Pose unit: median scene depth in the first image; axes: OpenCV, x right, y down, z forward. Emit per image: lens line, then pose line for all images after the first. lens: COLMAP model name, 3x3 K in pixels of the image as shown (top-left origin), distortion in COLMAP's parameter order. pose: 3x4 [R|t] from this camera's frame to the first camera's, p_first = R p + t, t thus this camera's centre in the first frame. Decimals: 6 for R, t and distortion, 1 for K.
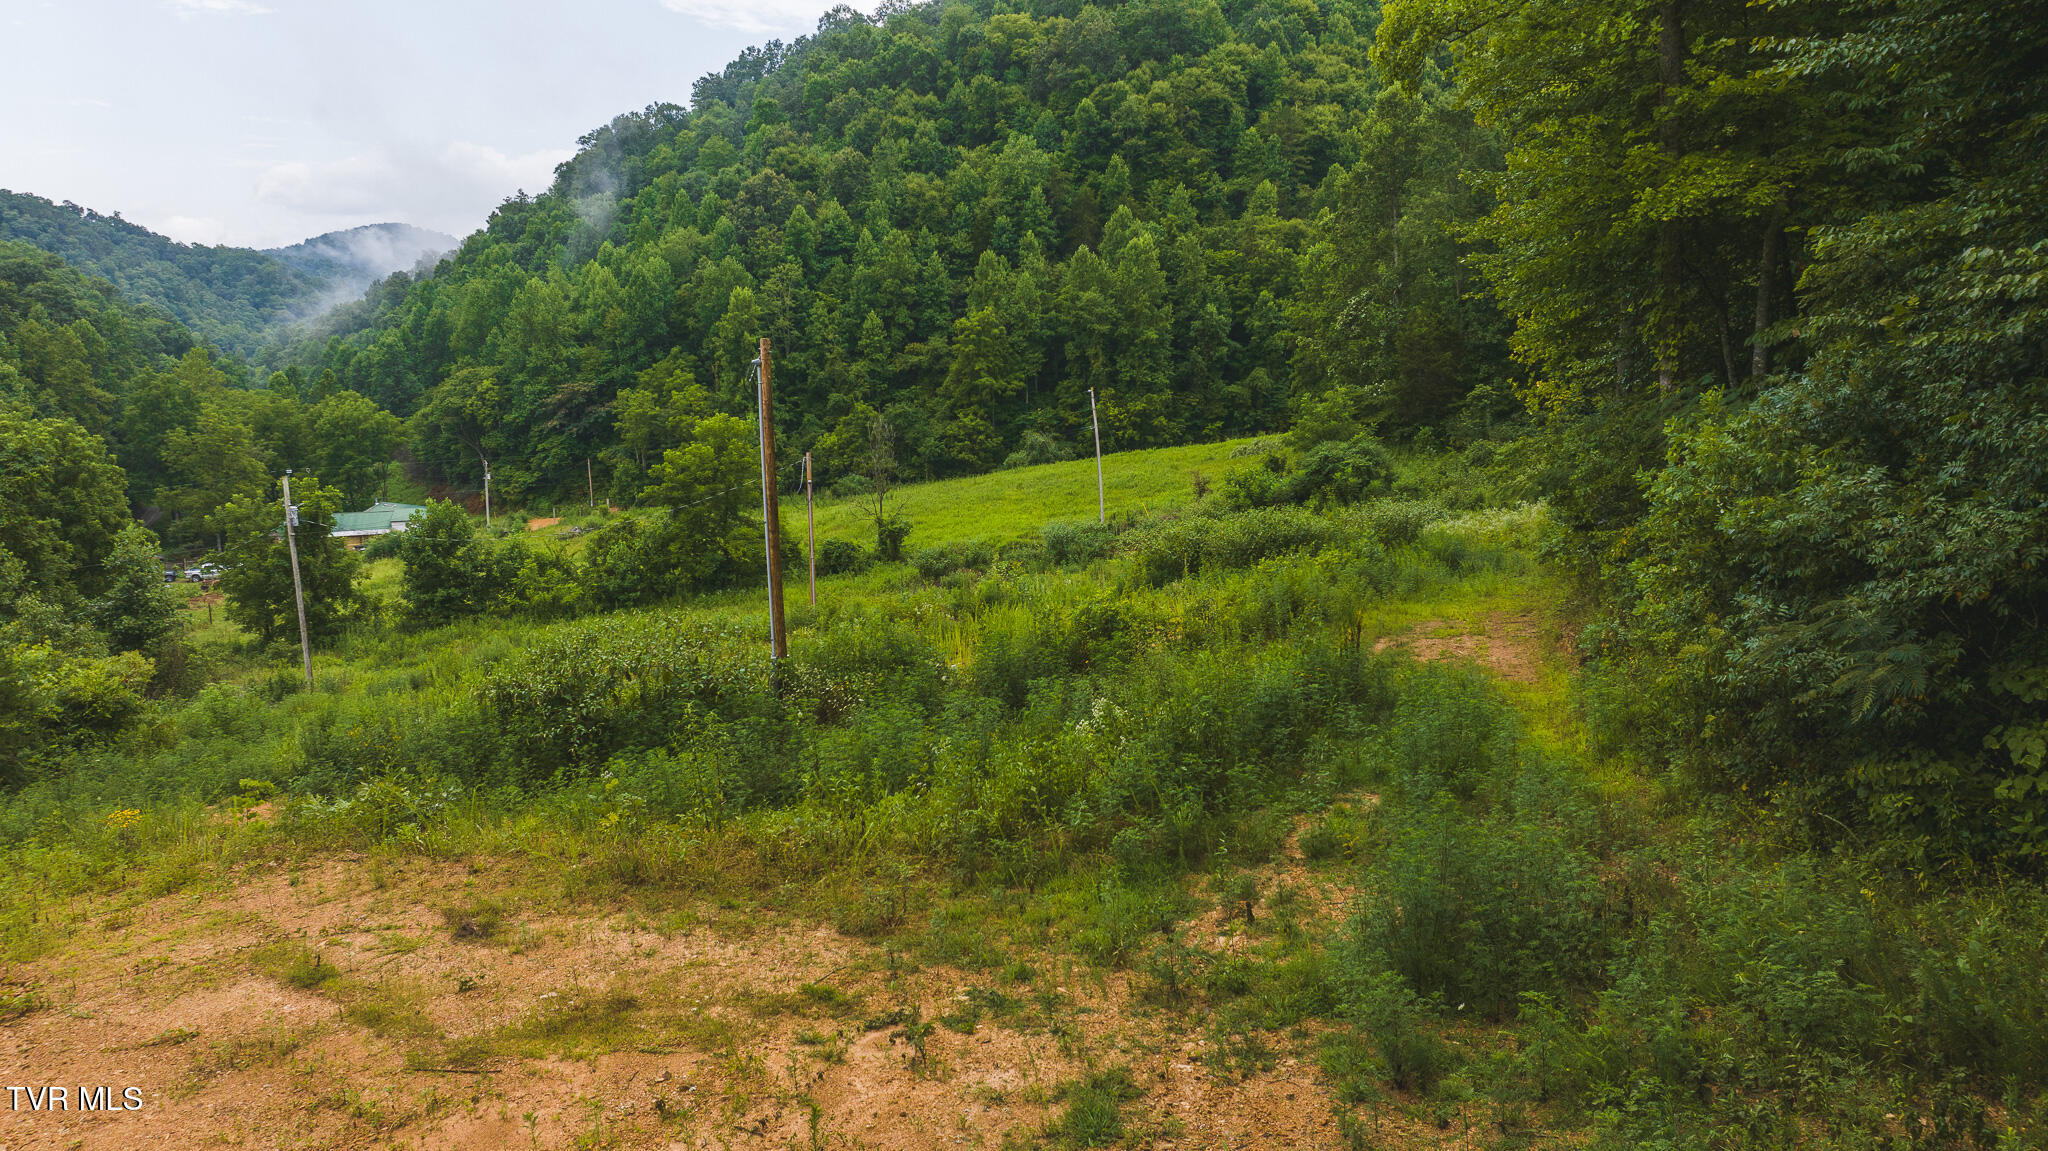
lens RADIAL K [[1430.9, 0, 1022.1], [0, 1430.9, 585.0], [0, 0, 1]] dist [-0.041955, 0.040041]
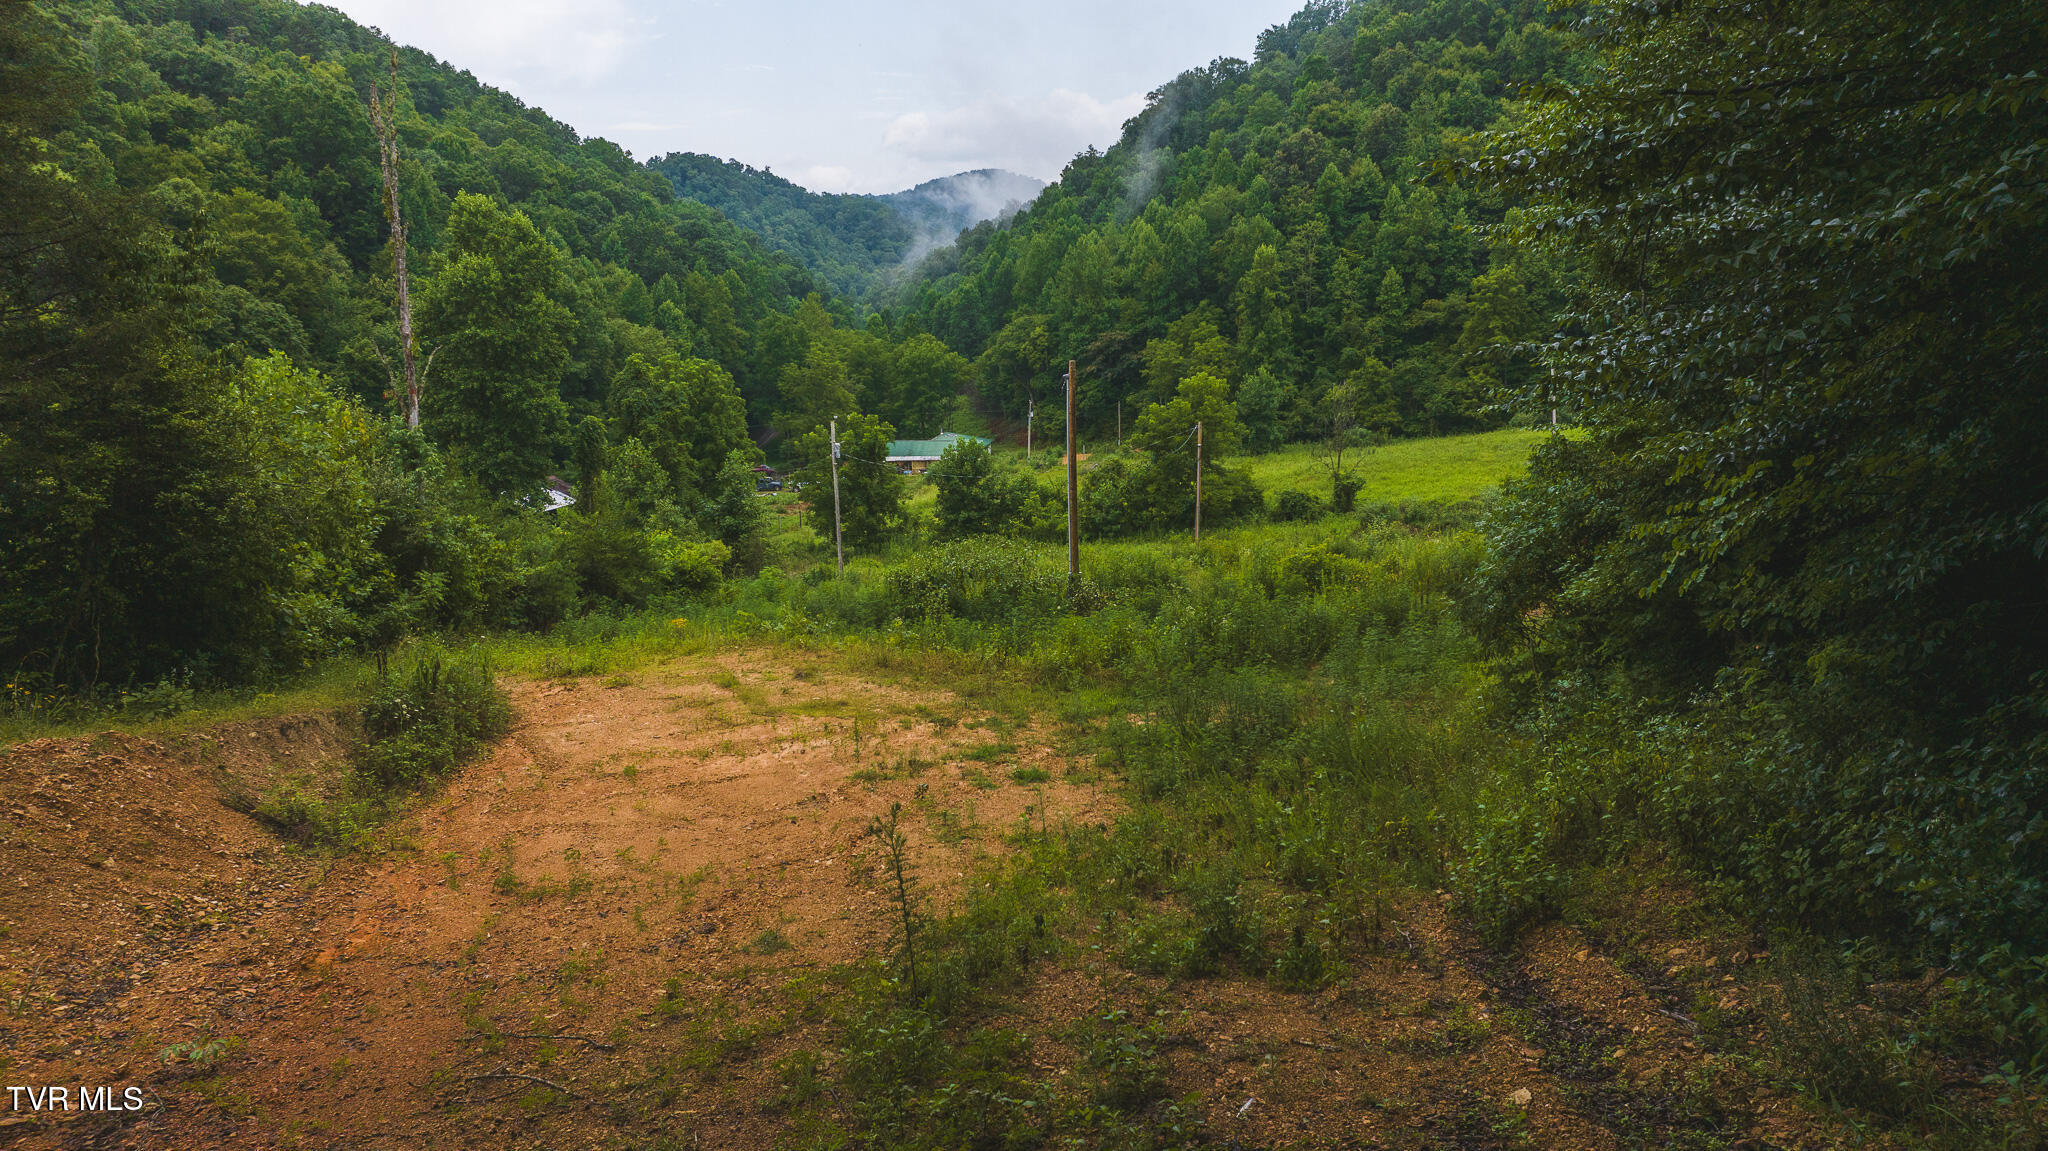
lens RADIAL K [[1430.9, 0, 1020.7], [0, 1430.9, 582.5], [0, 0, 1]] dist [-0.041955, 0.040041]
pose [[0.925767, 0.082562, -0.368971, 0.043371], [-0.068080, 0.996317, 0.052123, -0.001712], [0.371916, -0.023134, 0.927978, -0.053379]]
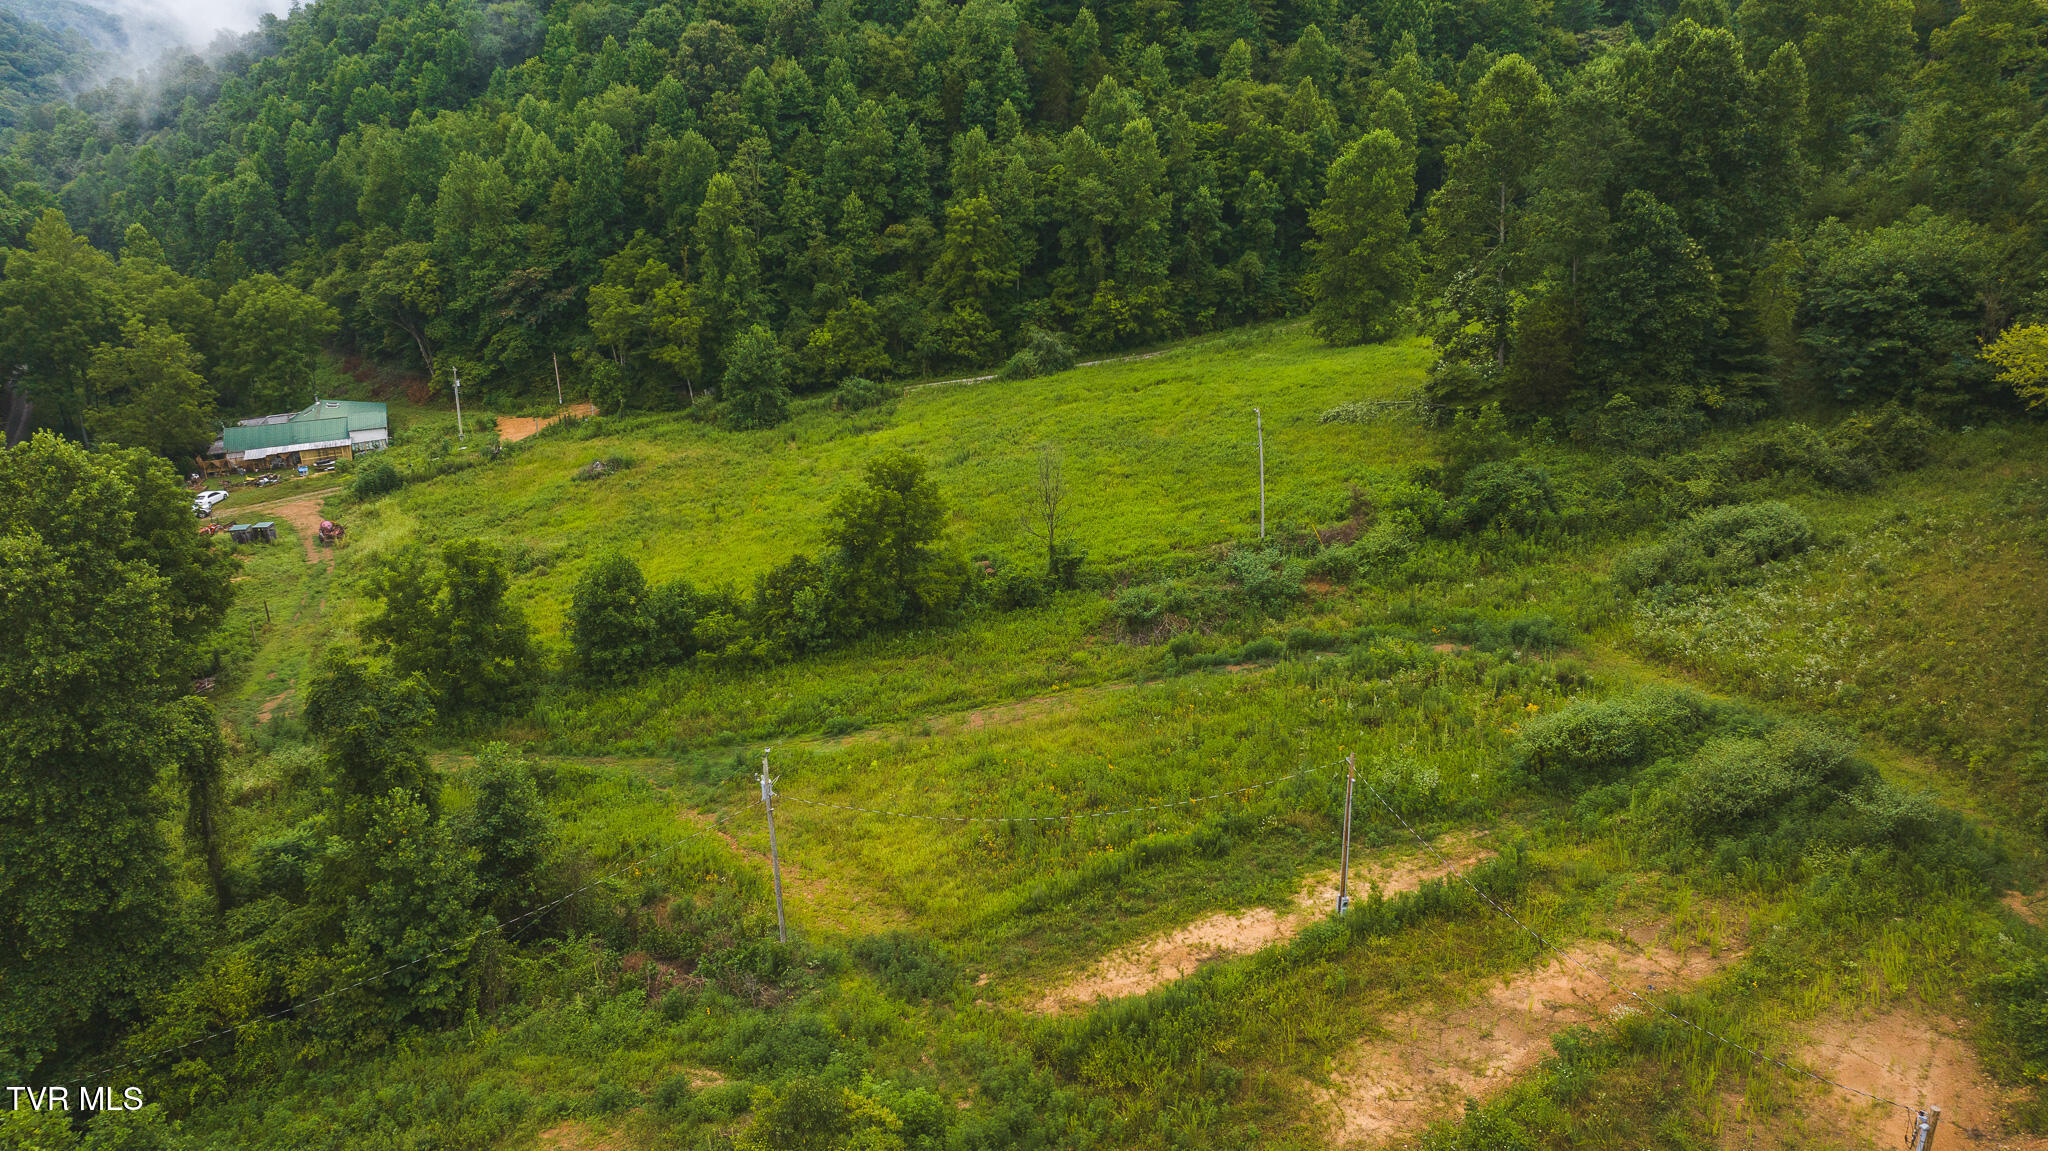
lens RADIAL K [[1430.9, 0, 1017.7], [0, 1430.9, 580.5], [0, 0, 1]] dist [-0.041955, 0.040041]
pose [[0.990958, -0.042027, 0.127422, -0.125708], [0.019486, 0.984688, 0.173236, -0.097470], [-0.132752, -0.169186, 0.976603, 0.010679]]
